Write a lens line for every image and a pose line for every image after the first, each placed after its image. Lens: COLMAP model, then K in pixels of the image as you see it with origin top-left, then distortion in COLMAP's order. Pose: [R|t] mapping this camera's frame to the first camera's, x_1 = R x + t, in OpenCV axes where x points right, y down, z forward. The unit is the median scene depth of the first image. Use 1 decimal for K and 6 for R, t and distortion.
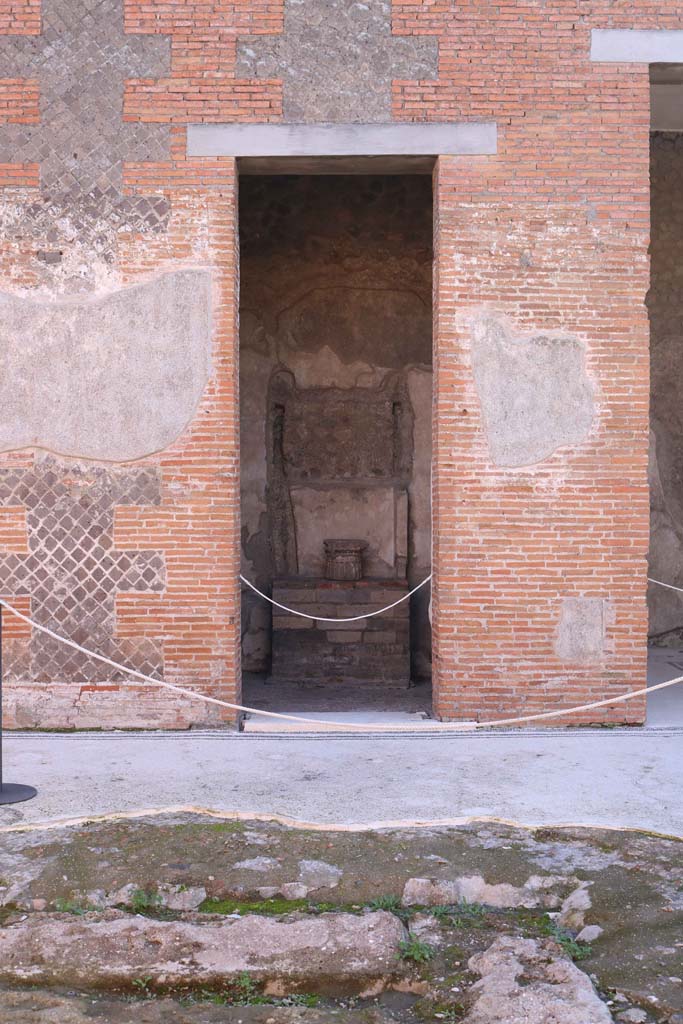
lens RADIAL K [[1223.5, 0, 341.5], [0, 1223.5, 512.0], [0, 0, 1]] dist [-0.100684, -0.006367]
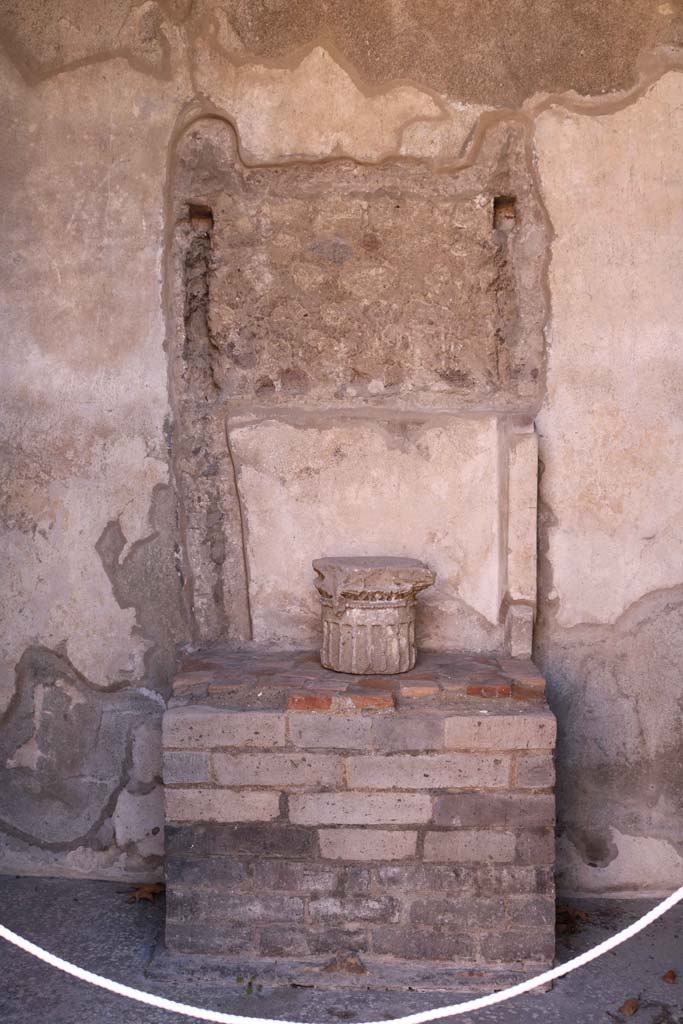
lens RADIAL K [[1255.1, 0, 341.5], [0, 1255.1, 512.0], [0, 0, 1]] dist [-0.069195, 0.019501]
pose [[0.999560, -0.004425, -0.029343, 0.005175], [0.005867, 0.998771, 0.049224, -0.010504], [0.029089, -0.049374, 0.998357, 0.604916]]
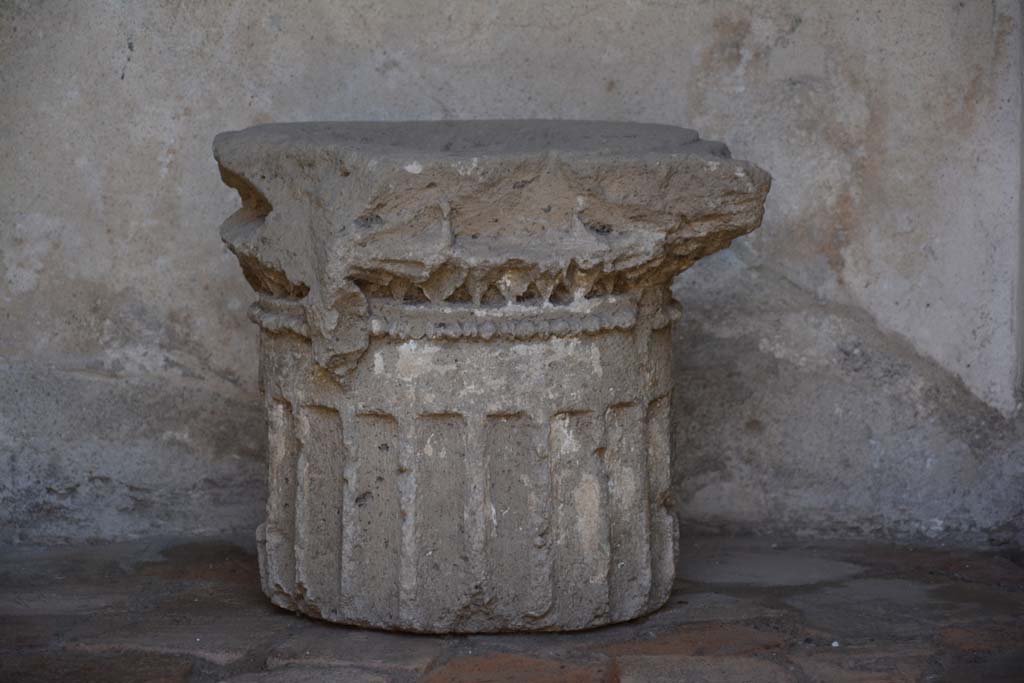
lens RADIAL K [[4052.9, 0, 512.0], [0, 4052.9, 341.5], [0, 0, 1]] dist [1.261899, 1.111383]
pose [[0.999644, -0.017626, 0.020046, -0.000289], [0.015406, 0.994254, 0.105933, 0.007137], [-0.021798, -0.105586, 0.994171, 0.701618]]
